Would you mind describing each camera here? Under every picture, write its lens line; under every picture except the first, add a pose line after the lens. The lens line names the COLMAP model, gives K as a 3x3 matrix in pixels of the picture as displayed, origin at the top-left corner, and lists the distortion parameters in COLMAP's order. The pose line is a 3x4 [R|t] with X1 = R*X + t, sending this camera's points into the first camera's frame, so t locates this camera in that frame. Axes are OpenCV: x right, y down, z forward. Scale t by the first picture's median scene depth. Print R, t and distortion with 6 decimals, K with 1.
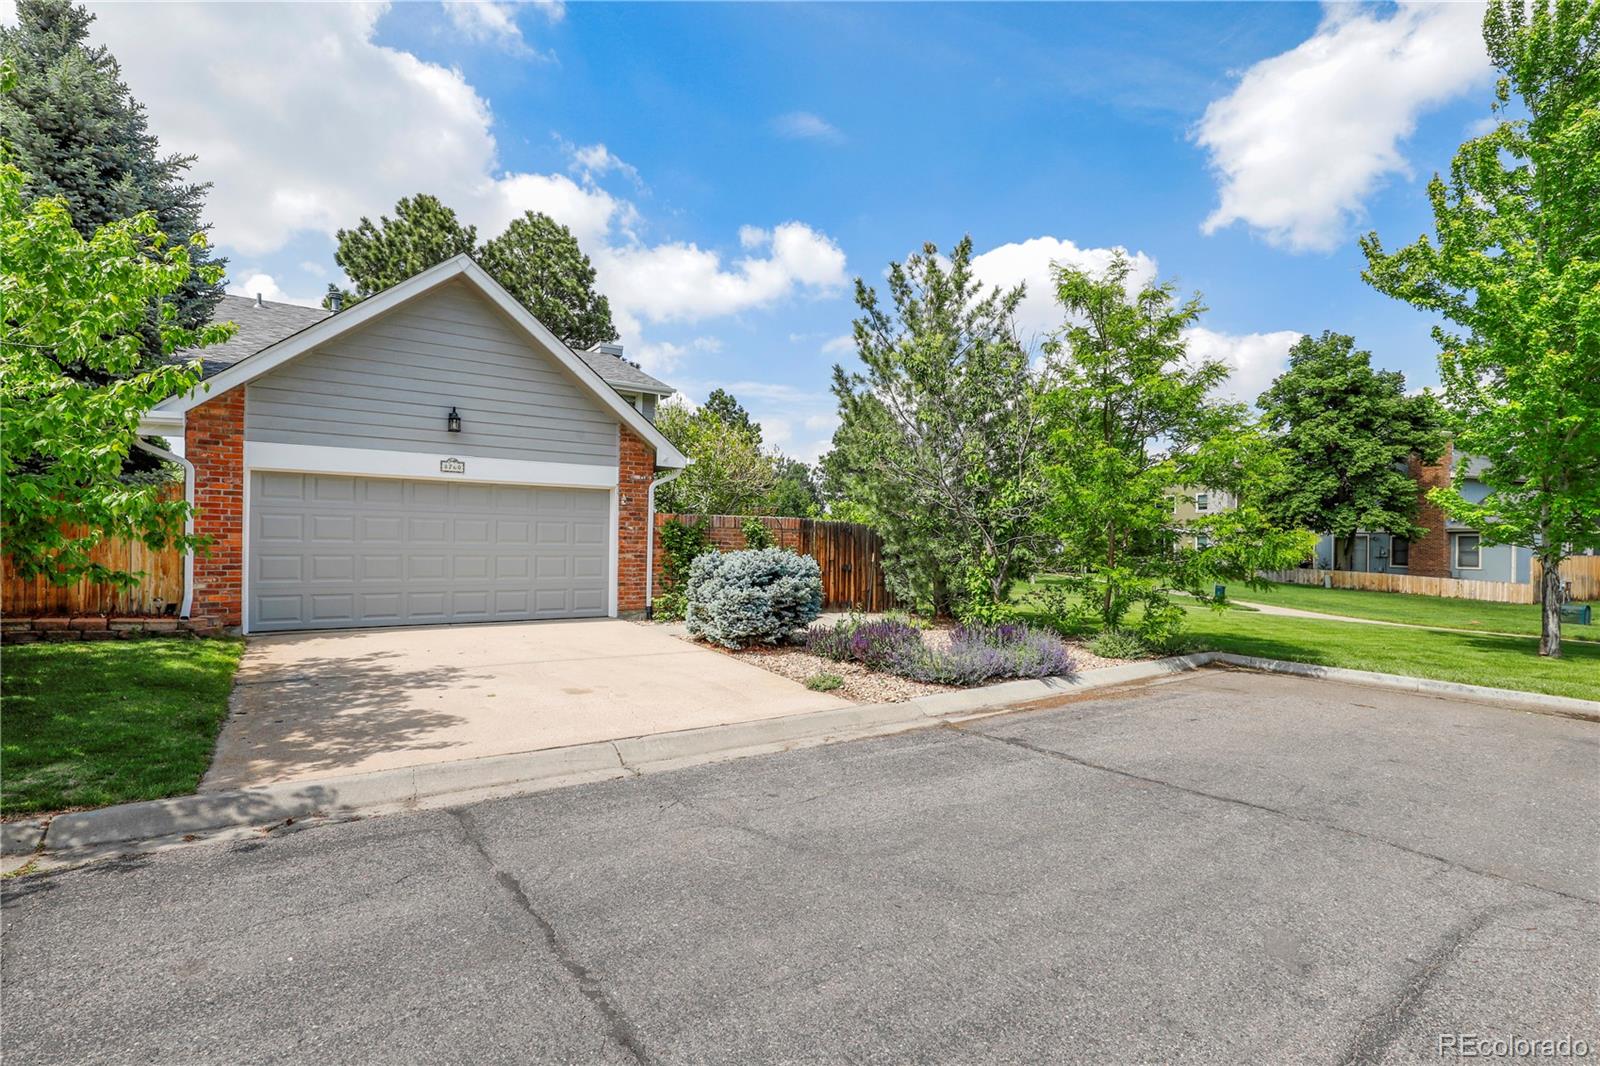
lens RADIAL K [[723.5, 0, 797.0], [0, 723.5, 536.8], [0, 0, 1]] dist [-0.029166, -0.000556]
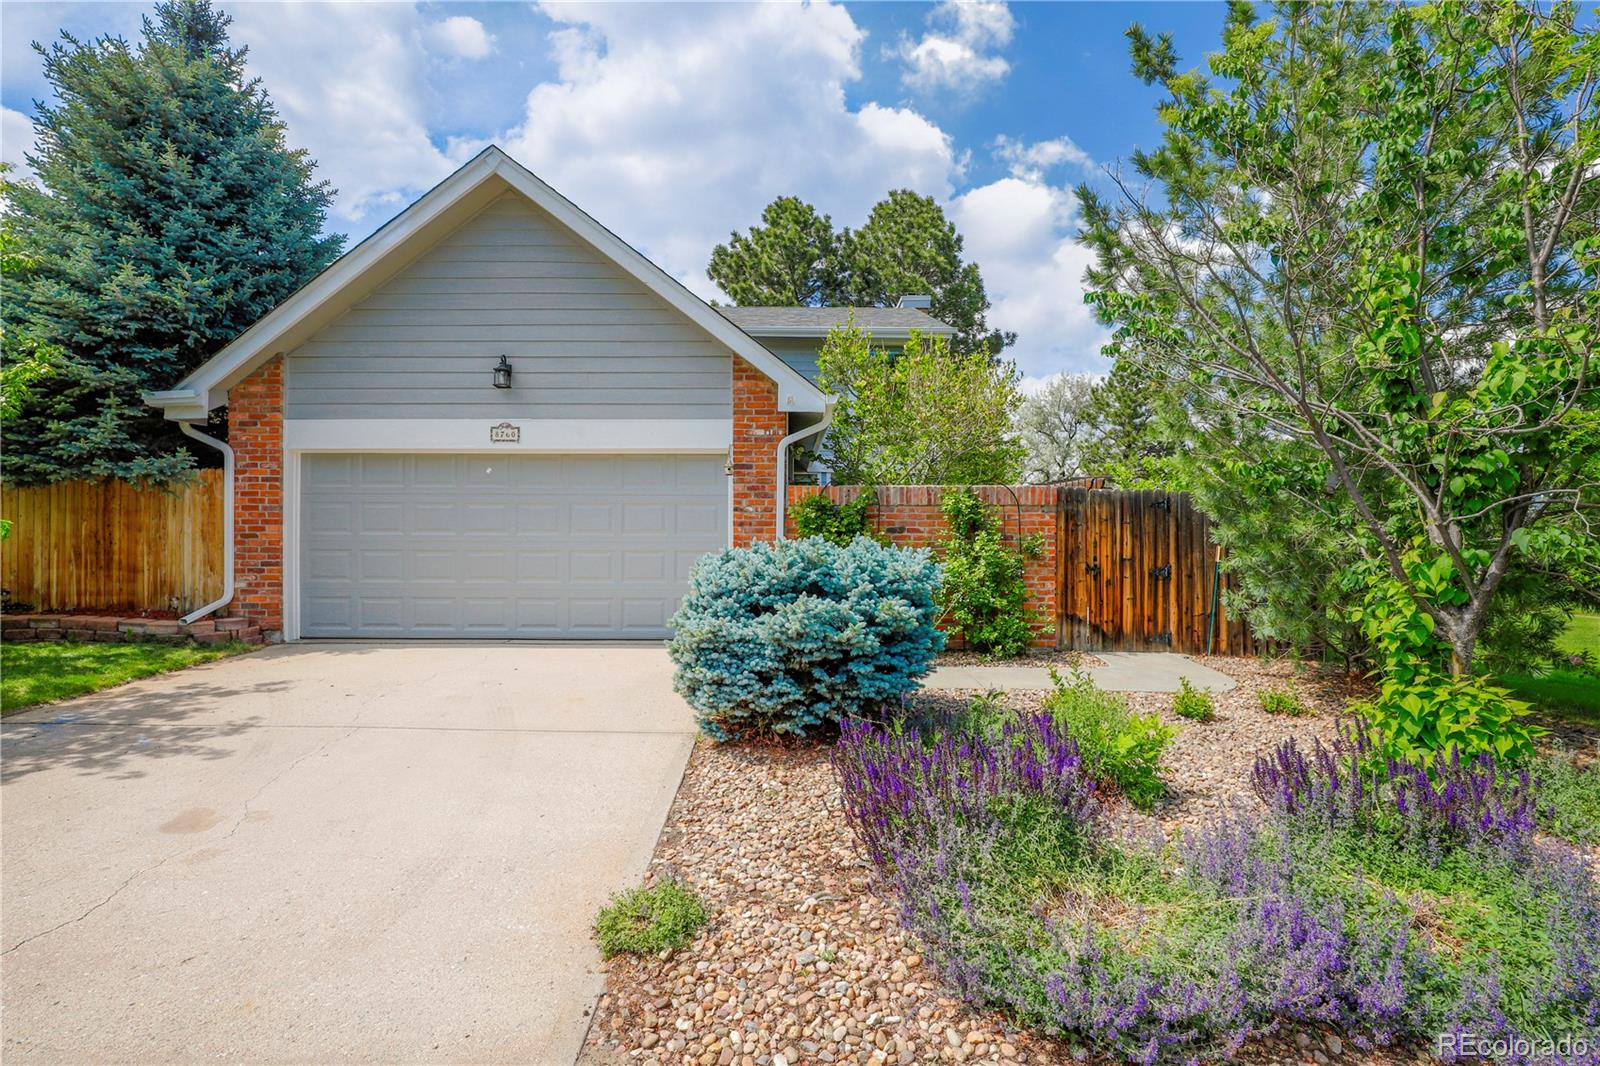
lens RADIAL K [[723.5, 0, 804.6], [0, 723.5, 529.5], [0, 0, 1]] dist [-0.029166, -0.000556]
pose [[0.831936, -0.016360, -0.554630, 0.201827], [0.014219, 0.999866, -0.008164, 0.014174], [0.554689, -0.001094, 0.832057, 0.524659]]
